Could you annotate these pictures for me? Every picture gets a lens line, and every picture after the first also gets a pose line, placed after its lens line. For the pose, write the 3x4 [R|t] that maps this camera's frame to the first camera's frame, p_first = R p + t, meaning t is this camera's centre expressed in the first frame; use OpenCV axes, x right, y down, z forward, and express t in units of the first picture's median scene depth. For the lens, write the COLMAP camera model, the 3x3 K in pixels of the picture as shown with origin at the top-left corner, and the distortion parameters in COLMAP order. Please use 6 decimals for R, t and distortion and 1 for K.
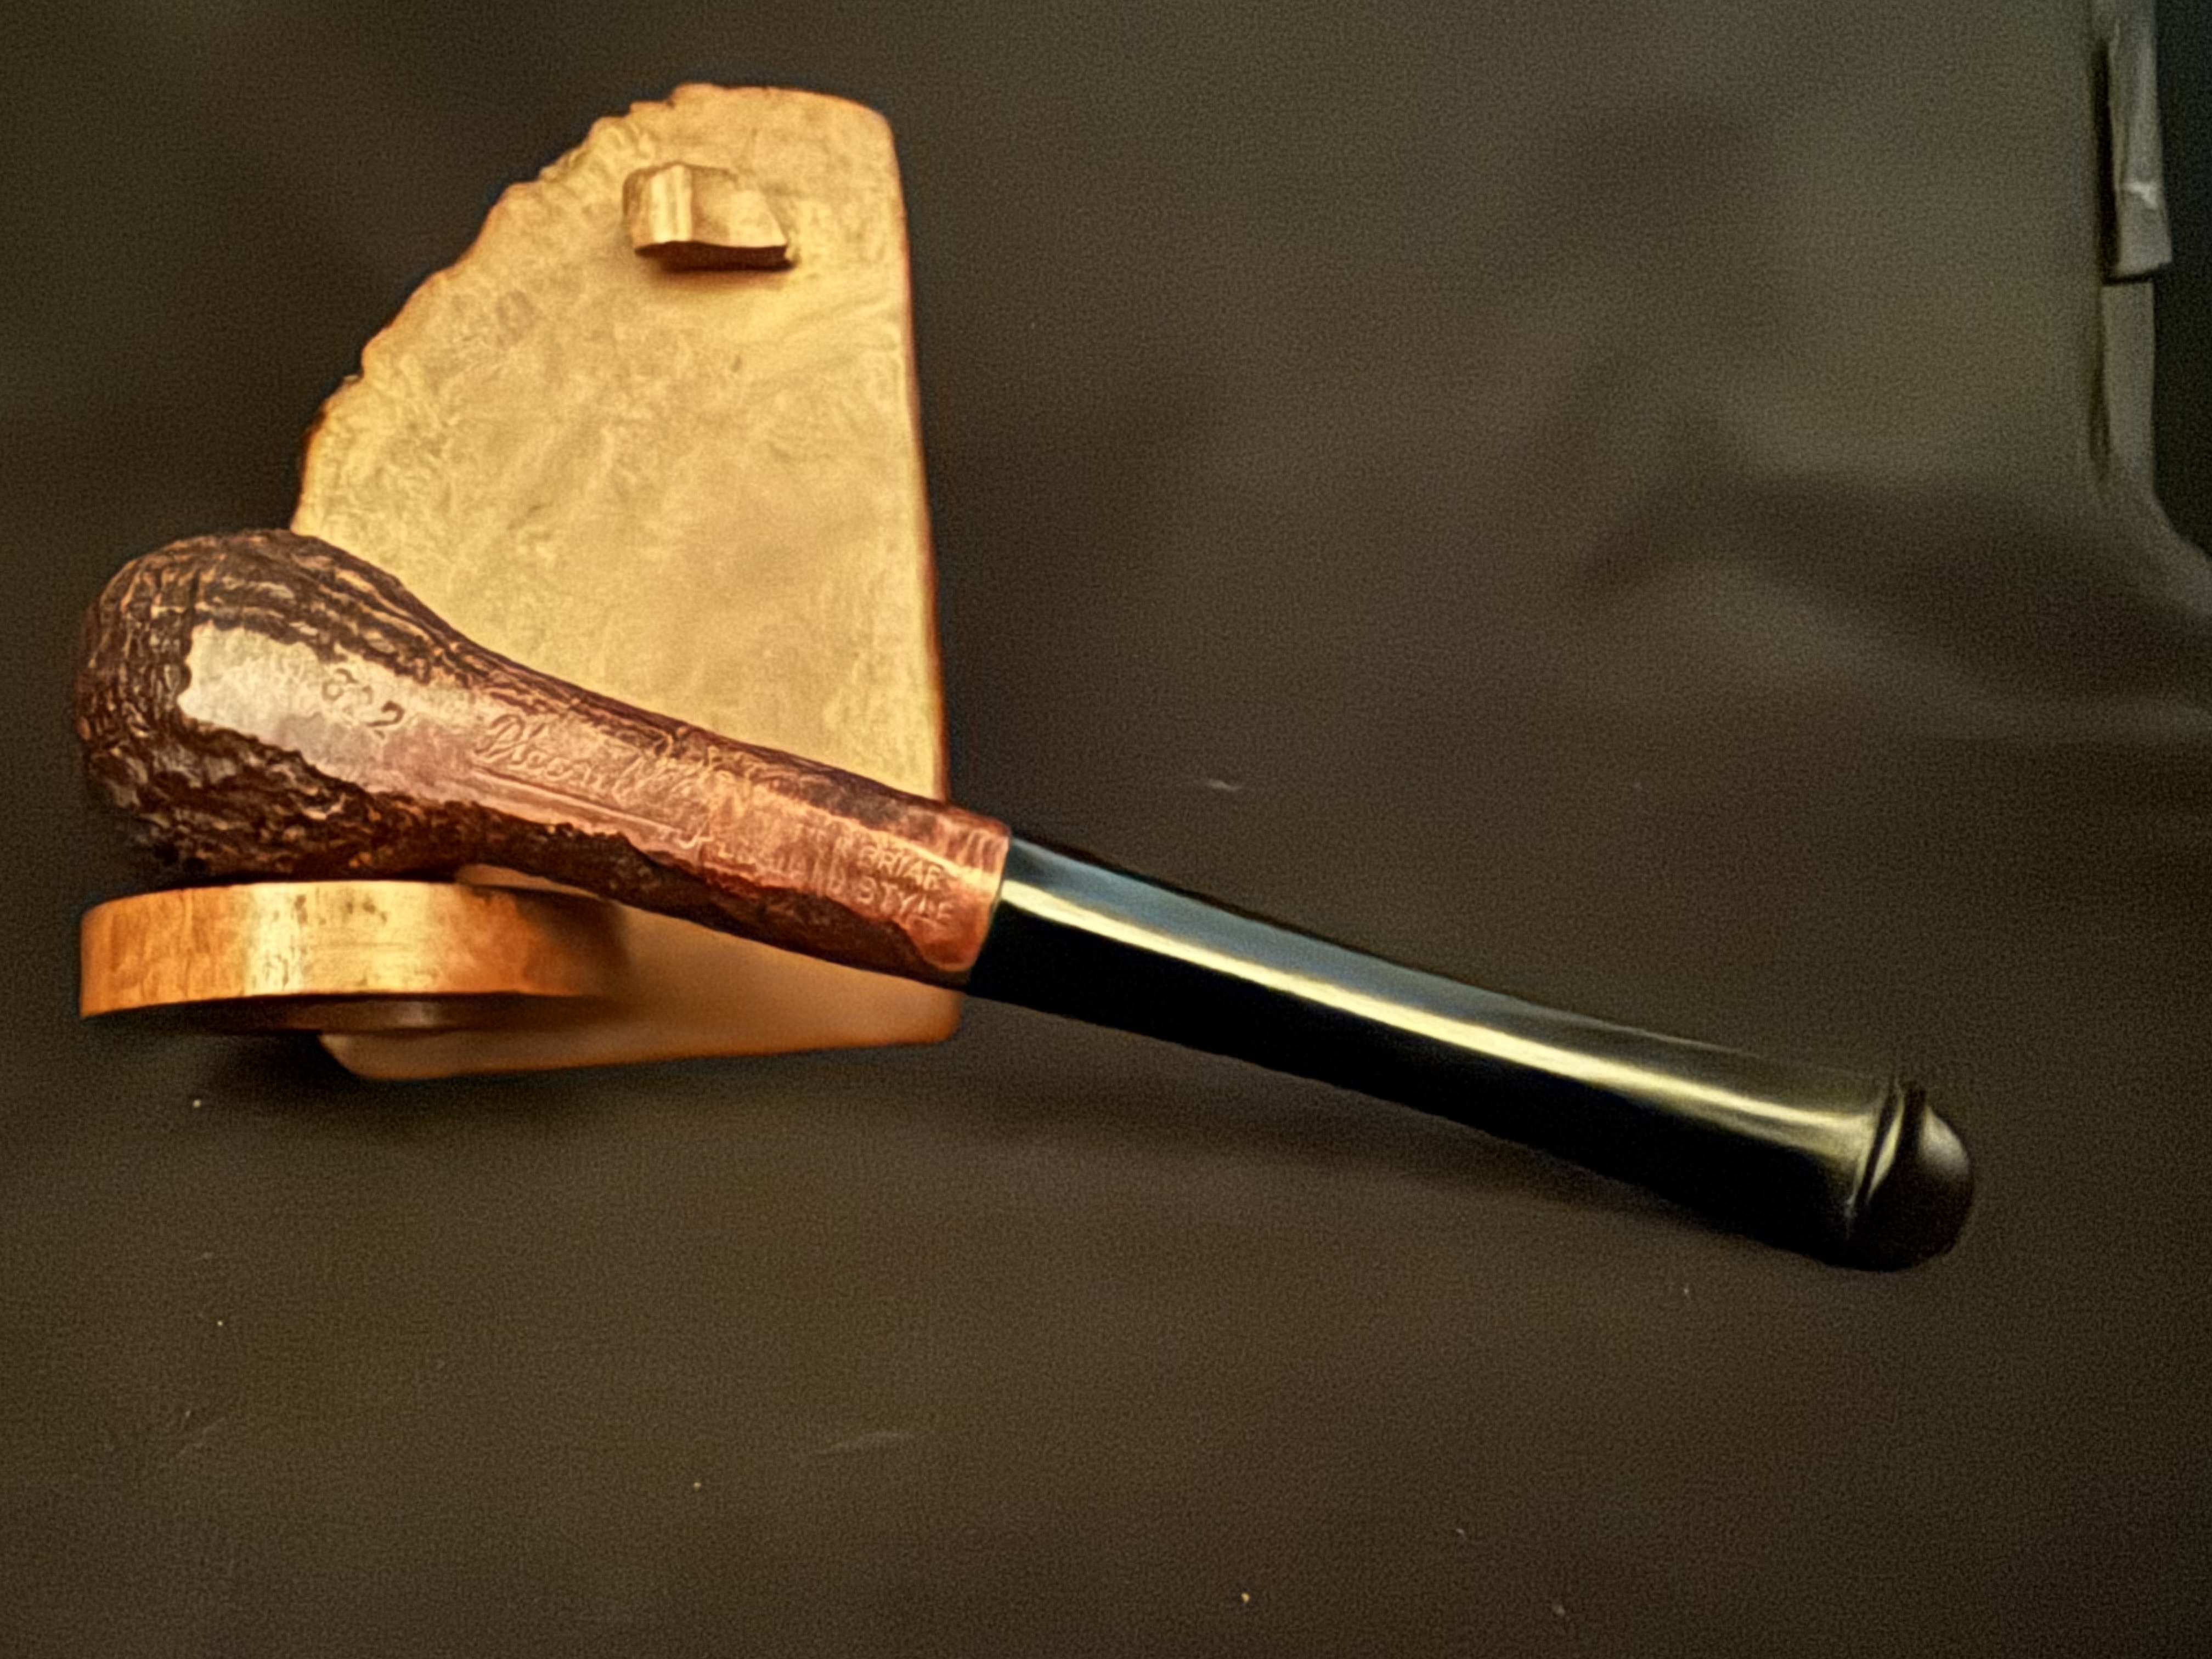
lens RADIAL K [[2053.4, 0, 925.5], [0, 2053.4, 835.8], [0, 0, 1]] dist [-0.010564, -0.014509]
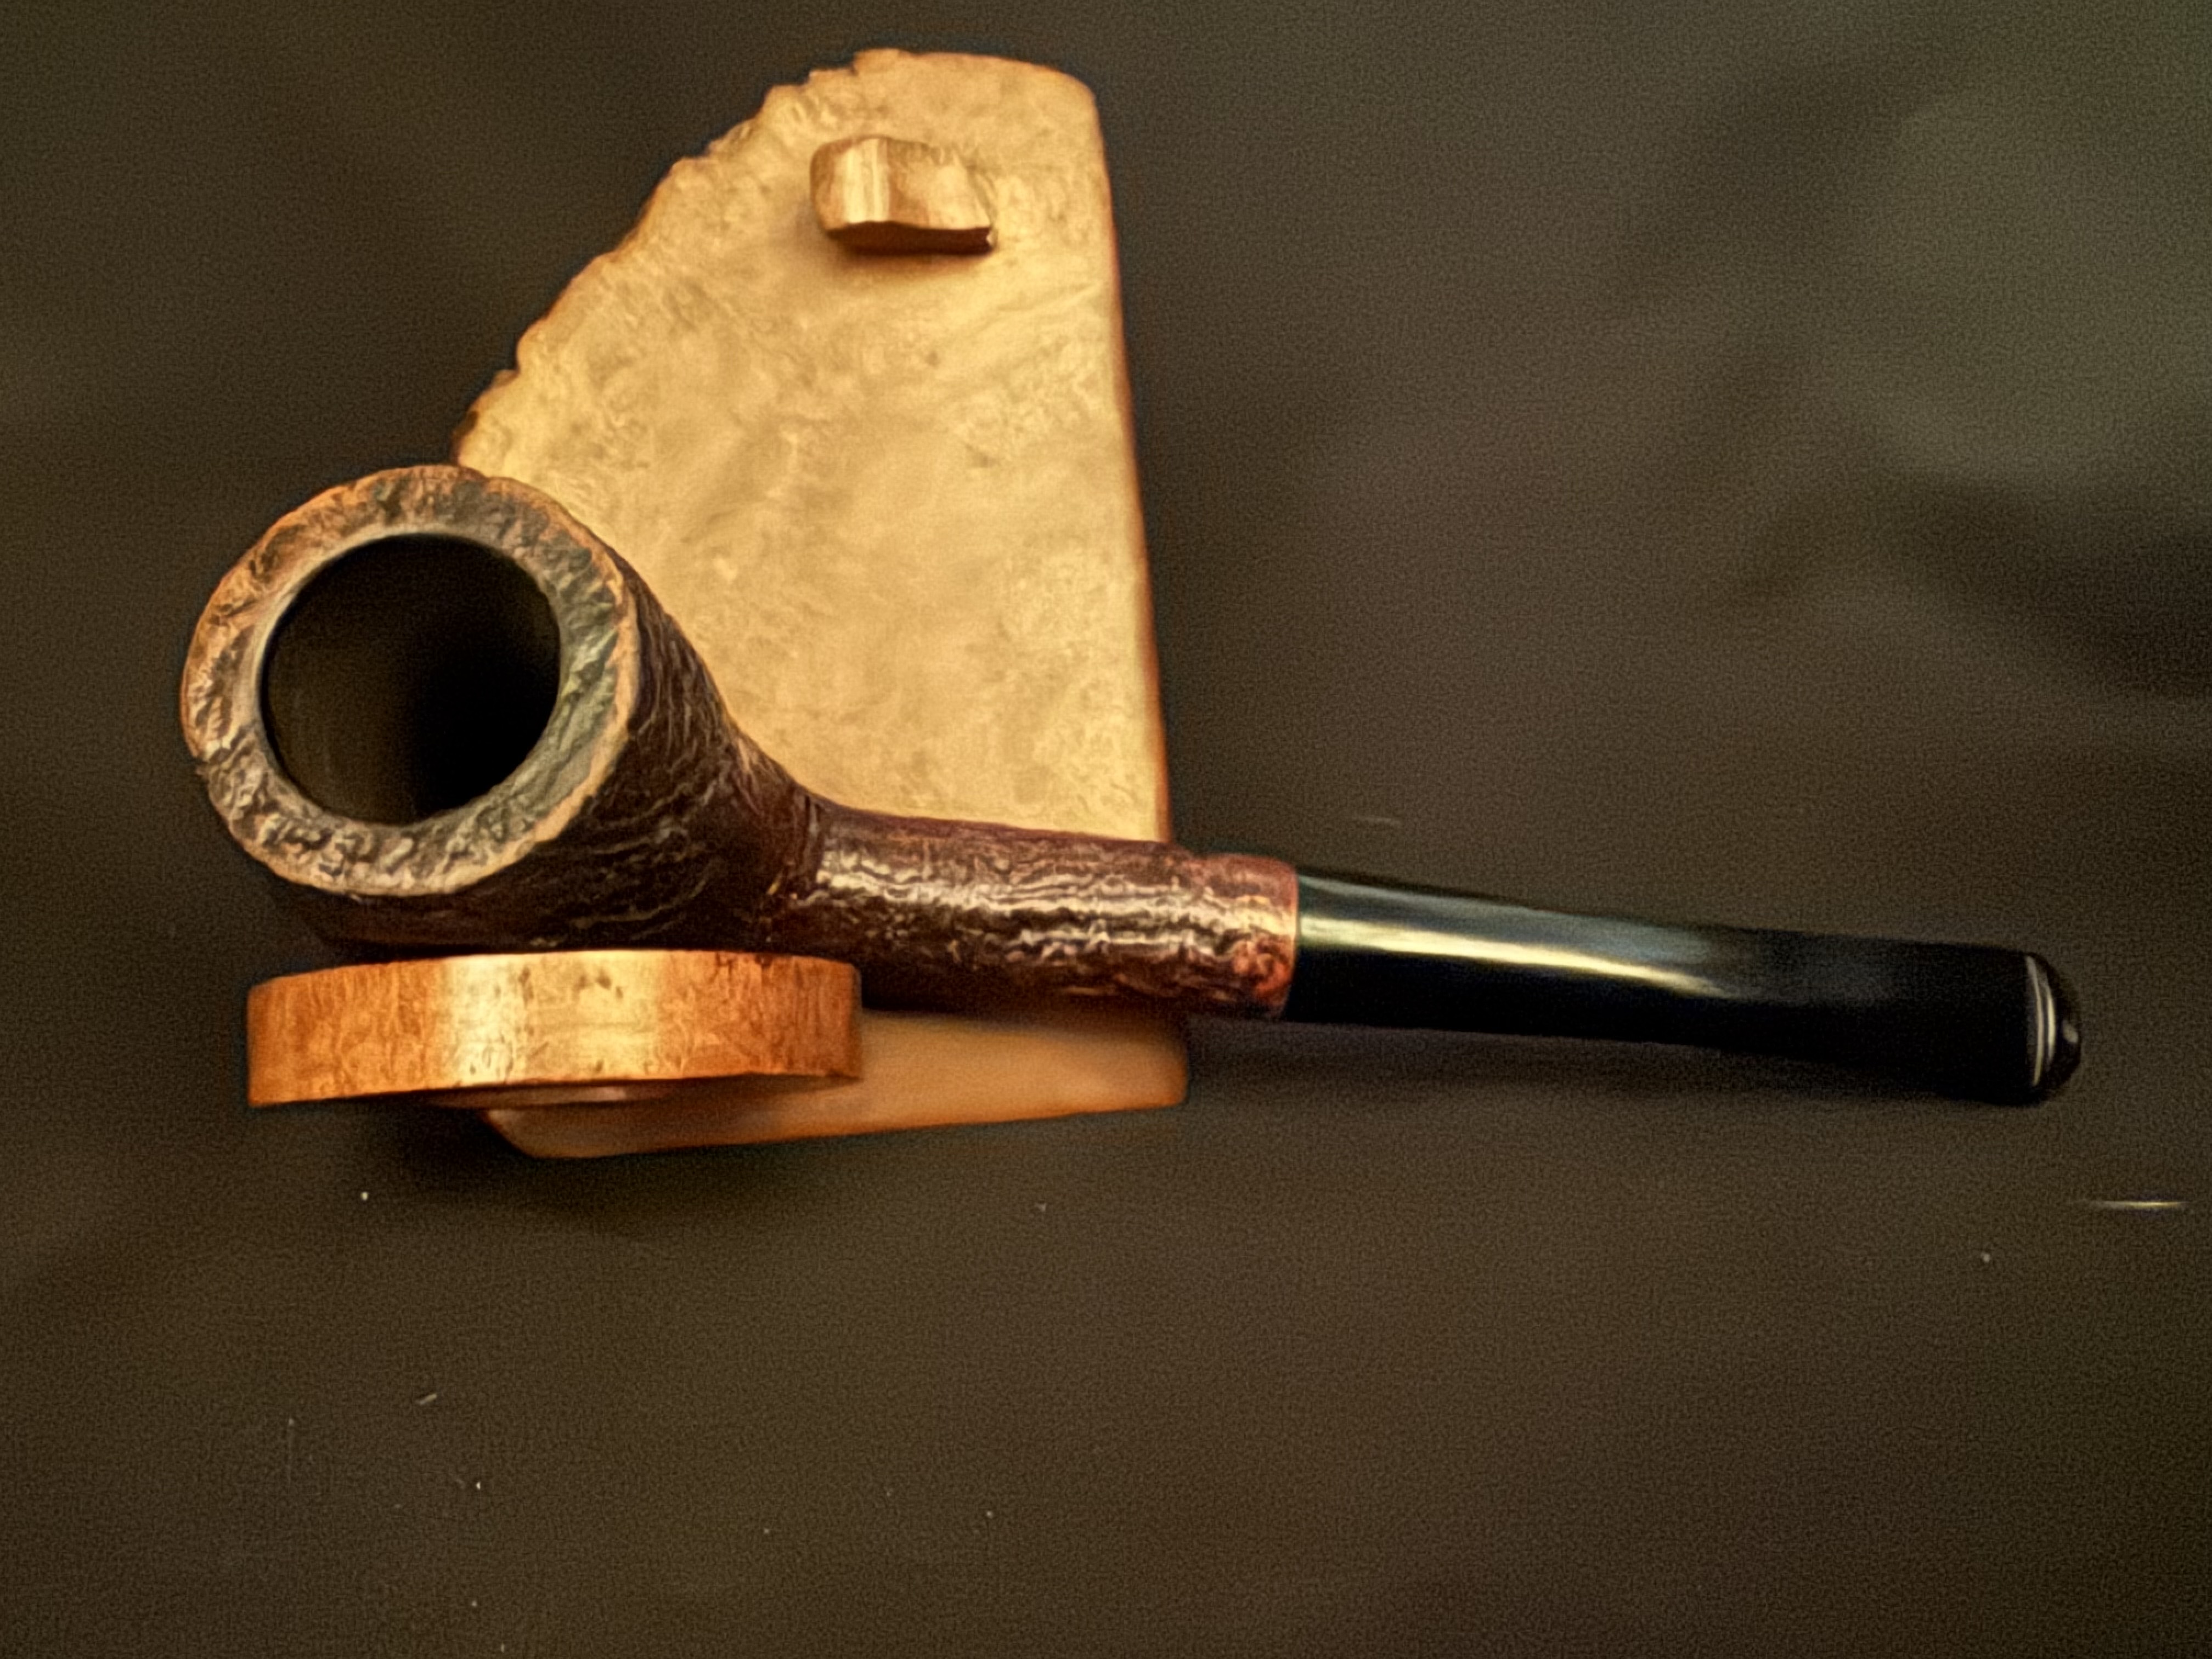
lens RADIAL K [[2053.4, 0, 925.5], [0, 2053.4, 835.8], [0, 0, 1]] dist [-0.010564, -0.014509]
pose [[0.999833, -0.004591, 0.017716, -0.112659], [0.004573, 0.999989, 0.001090, -0.020667], [-0.017721, -0.001009, 0.999842, 0.095847]]
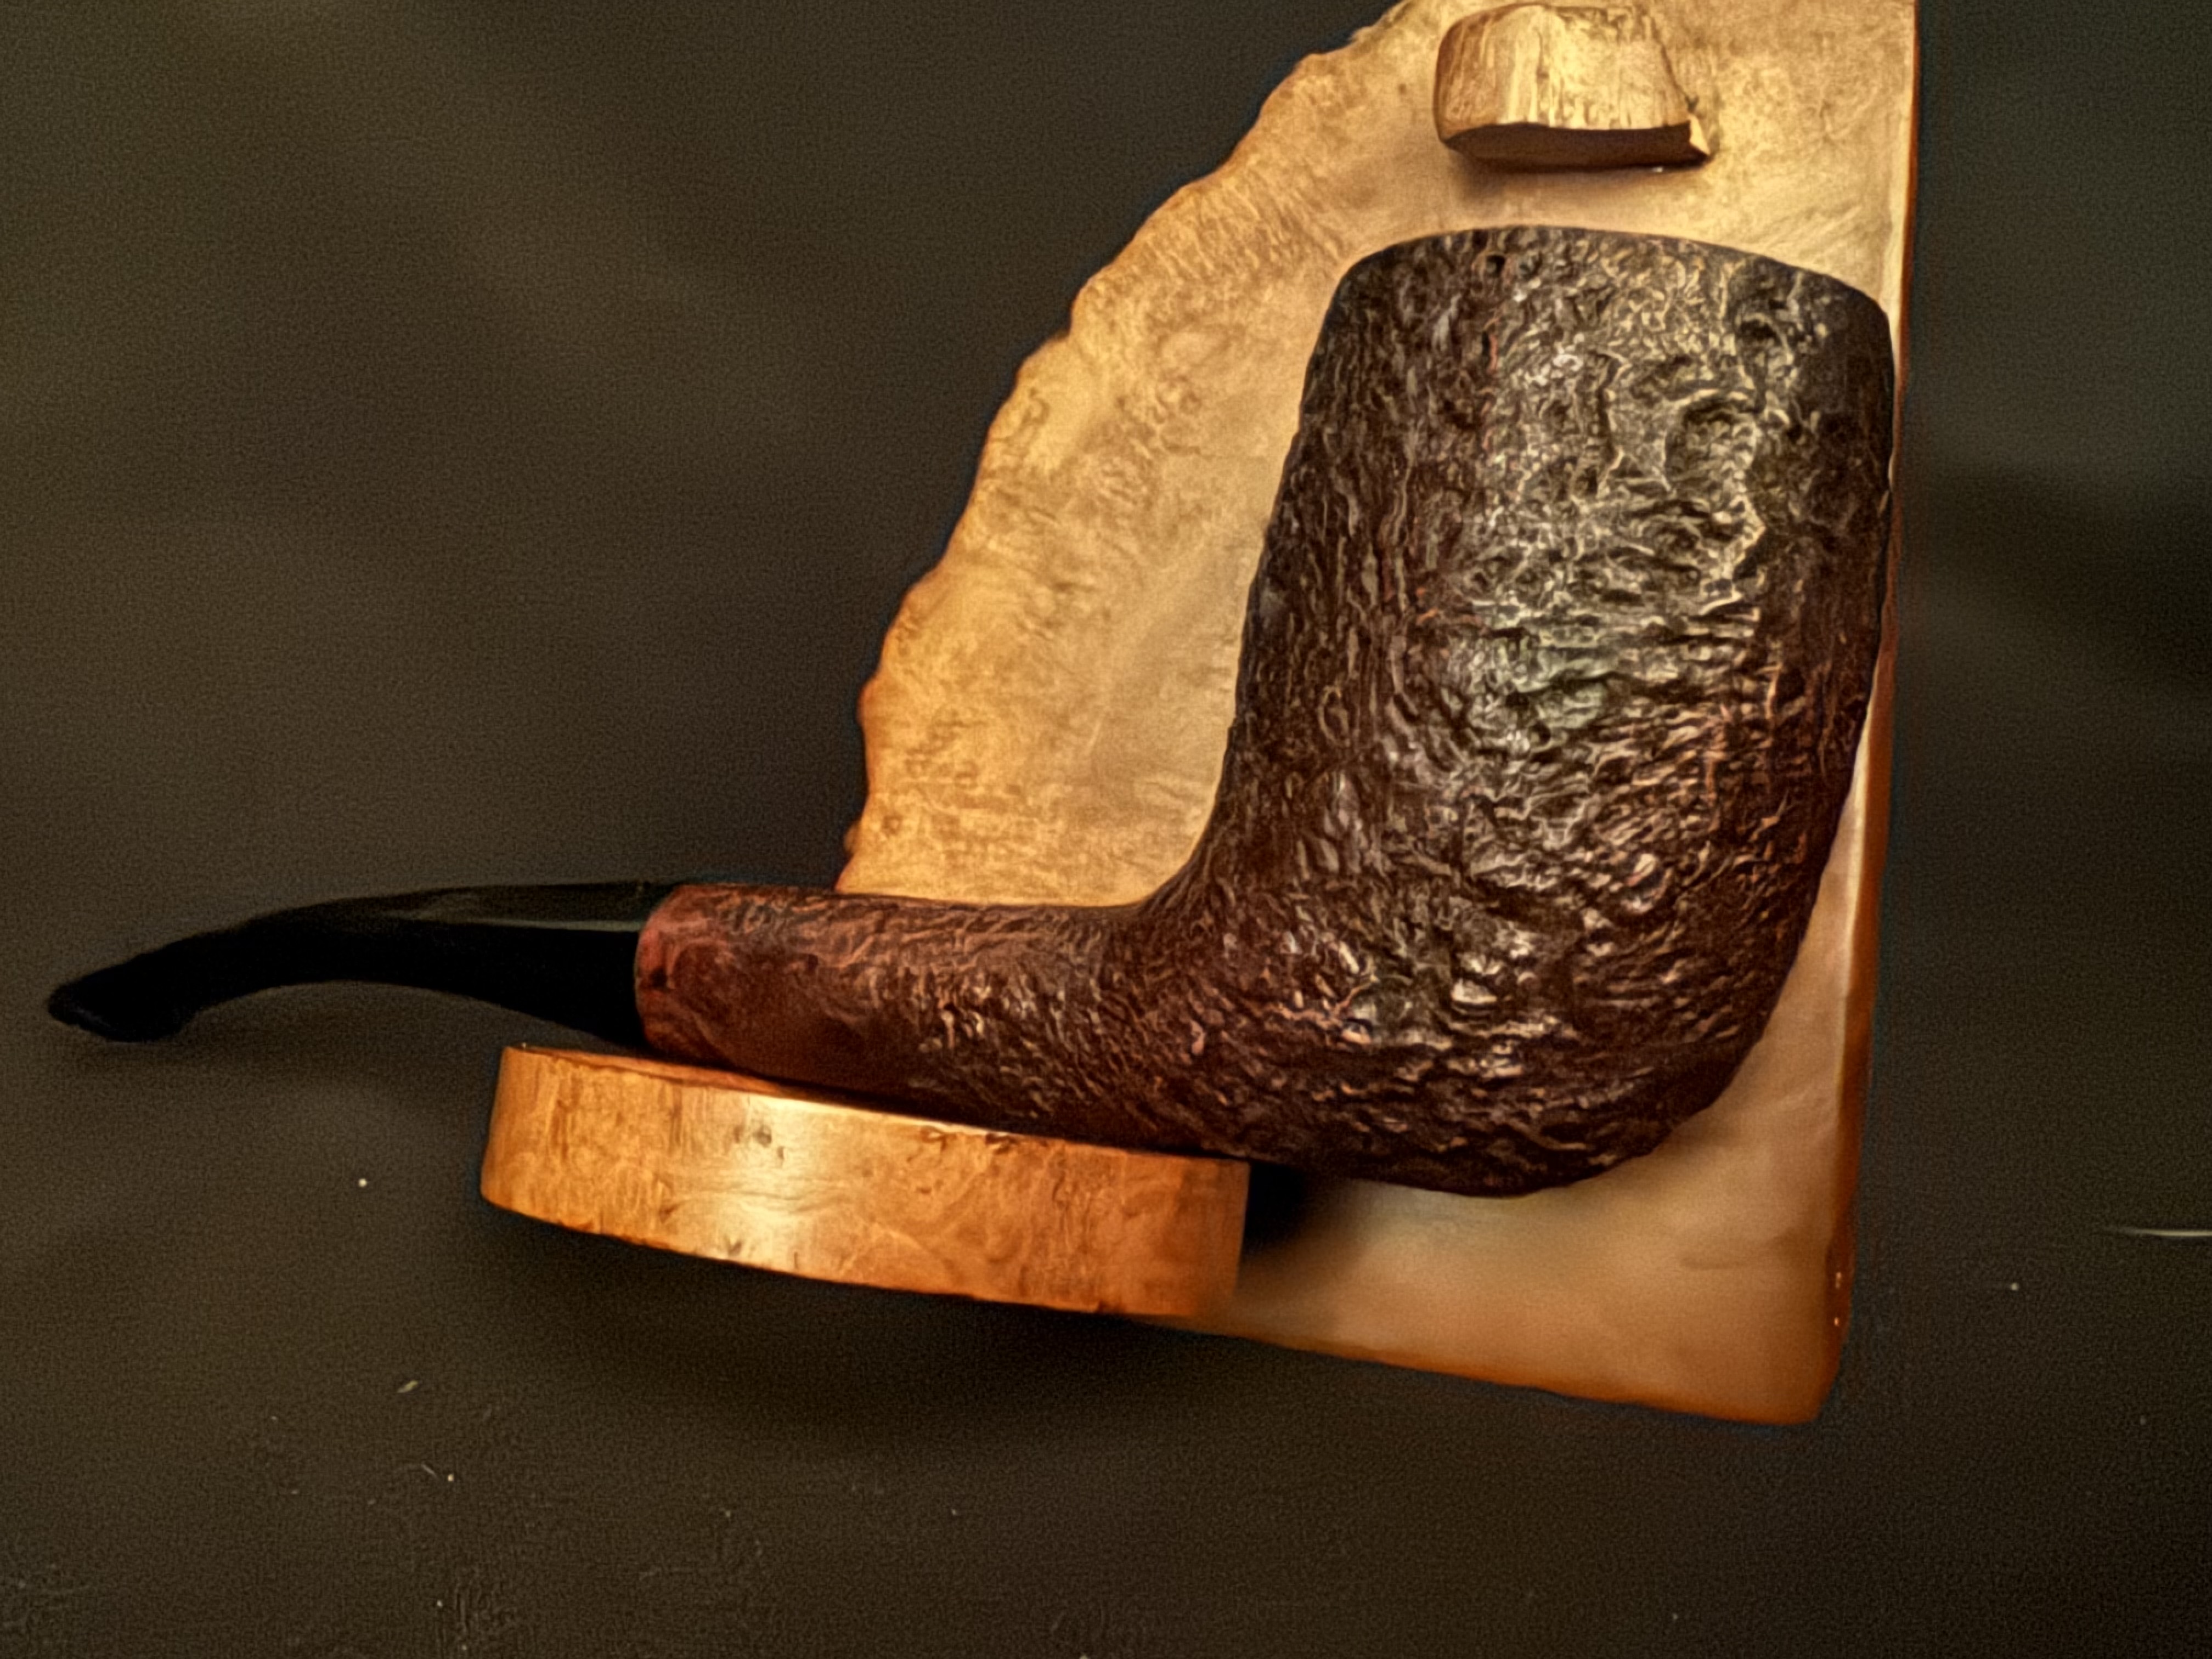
lens RADIAL K [[2053.4, 0, 925.5], [0, 2053.4, 835.8], [0, 0, 1]] dist [-0.010564, -0.014509]
pose [[0.857506, 0.122016, -0.499795, 0.070296], [-0.112498, 0.992430, 0.049270, -0.075051], [0.502023, 0.013977, 0.864741, 0.340244]]
